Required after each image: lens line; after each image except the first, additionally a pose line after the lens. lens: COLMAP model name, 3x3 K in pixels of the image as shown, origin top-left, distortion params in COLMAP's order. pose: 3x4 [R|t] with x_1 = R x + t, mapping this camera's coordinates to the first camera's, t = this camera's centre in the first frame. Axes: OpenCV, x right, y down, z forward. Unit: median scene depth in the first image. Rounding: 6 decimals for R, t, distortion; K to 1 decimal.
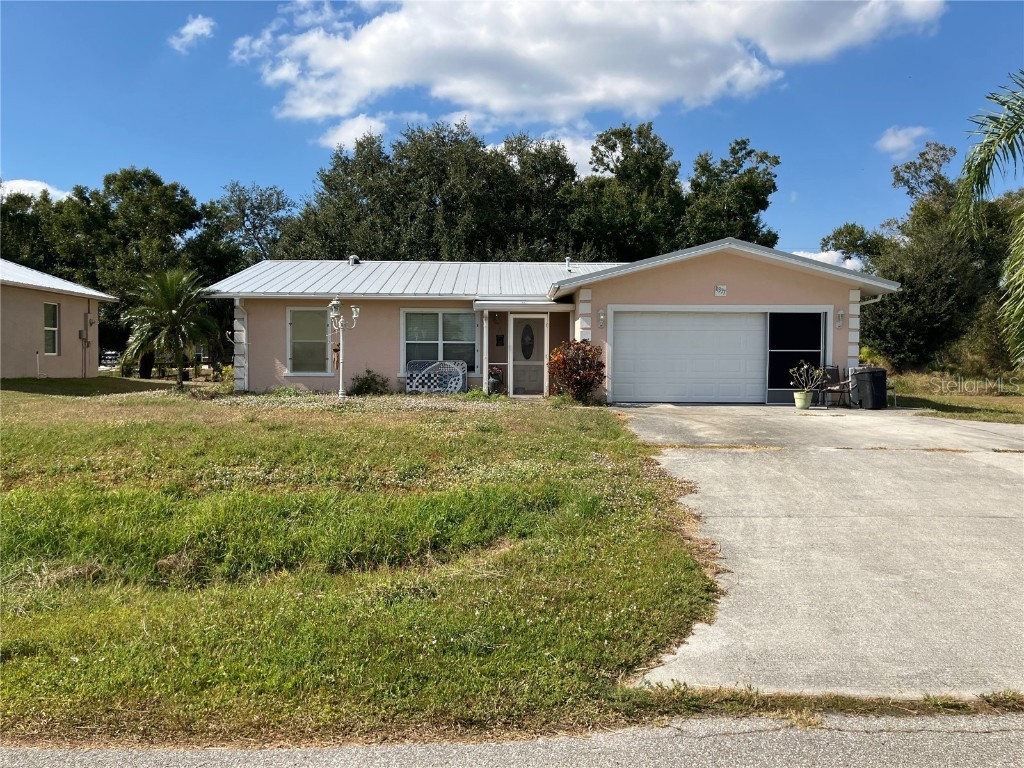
lens RADIAL K [[856.7, 0, 506.3], [0, 856.7, 380.1], [0, 0, 1]] dist [0.004896, 0.059782]
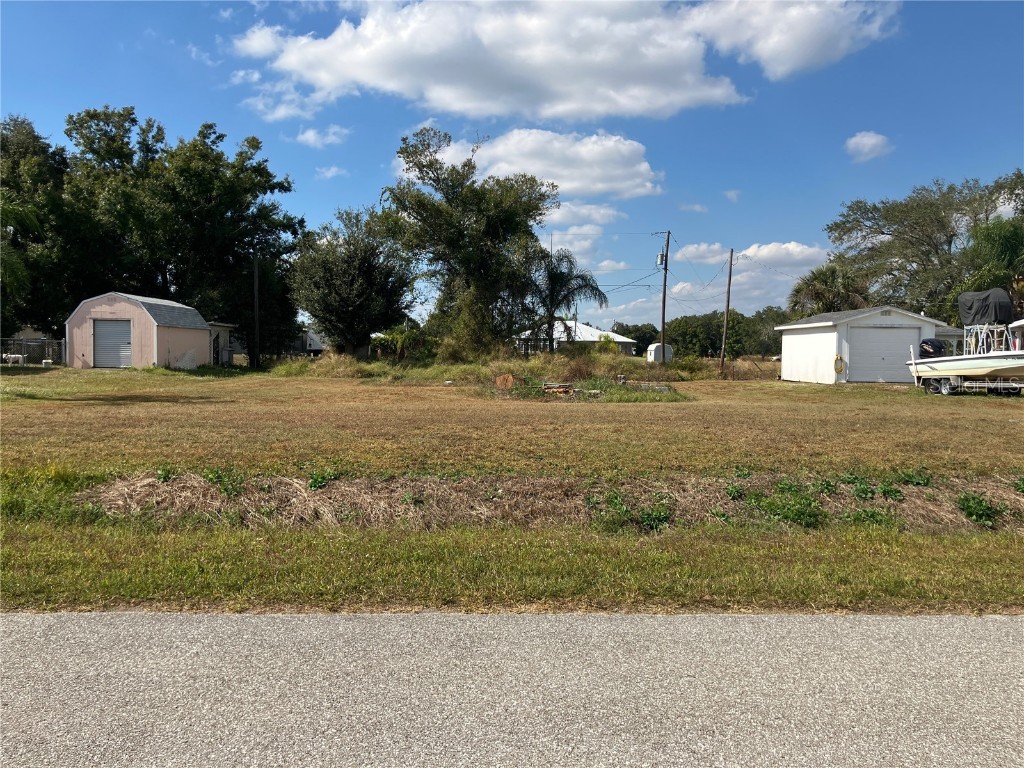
lens RADIAL K [[856.7, 0, 506.3], [0, 856.7, 380.1], [0, 0, 1]] dist [0.004896, 0.059782]
pose [[0.998712, 0.013973, -0.048779, 1.396319], [-0.014257, 0.999883, -0.005482, 0.009888], [0.048696, 0.006170, 0.998795, 0.145322]]
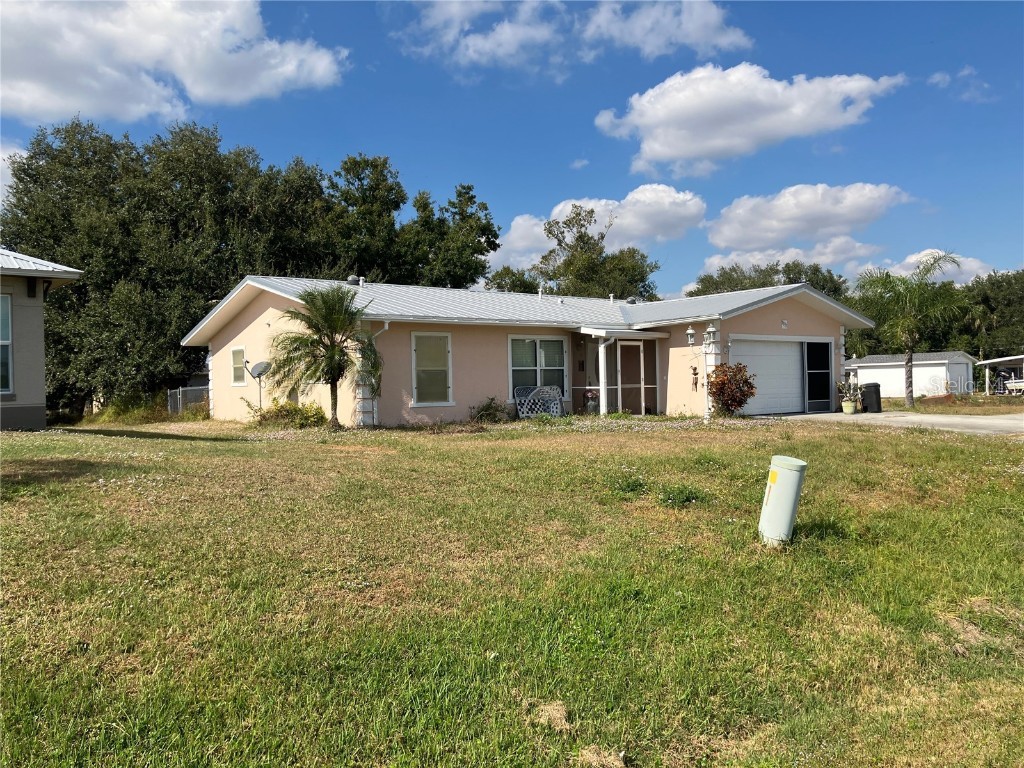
lens RADIAL K [[840.0, 0, 512.0], [0, 840.0, 384.0], [0, 0, 1]] dist [-0.005083, -0.003852]
pose [[0.801294, -0.023048, 0.597827, -0.705297], [0.038513, 0.999172, -0.013099, -0.013590], [-0.597030, 0.033520, 0.801518, 0.217432]]
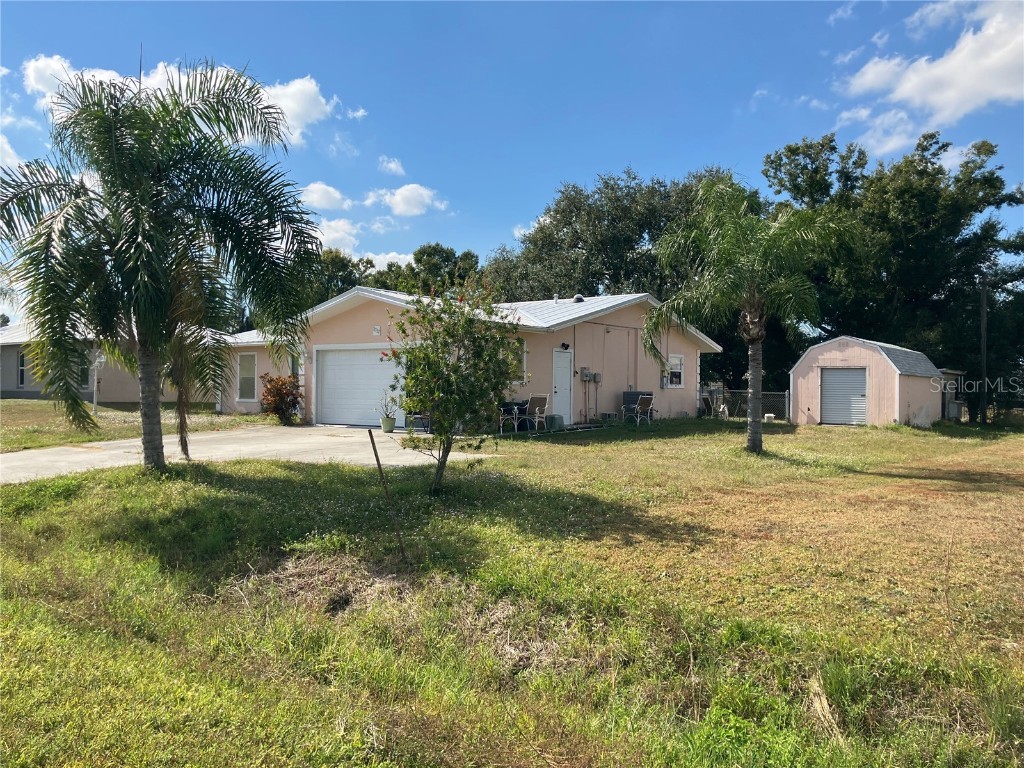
lens RADIAL K [[856.7, 0, 506.3], [0, 856.7, 380.1], [0, 0, 1]] dist [0.004896, 0.059782]
pose [[0.752764, 0.005714, -0.658265, 1.085190], [-0.041687, 0.998369, -0.039004, -0.005273], [0.656969, 0.056802, 0.751775, 0.320001]]
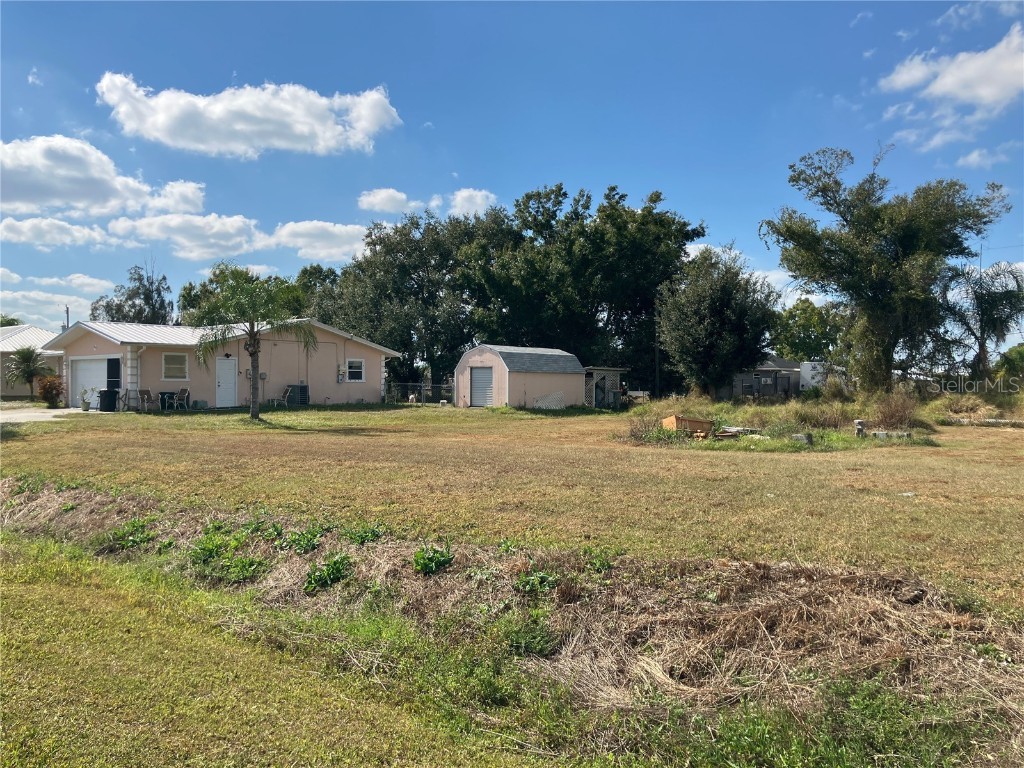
lens RADIAL K [[840.0, 0, 512.0], [0, 840.0, 384.0], [0, 0, 1]] dist [-0.005083, -0.003852]
pose [[0.699270, 0.005023, -0.714840, 1.969982], [-0.035447, 0.998989, -0.027655, -0.013237], [0.713978, 0.044678, 0.698741, 0.443414]]
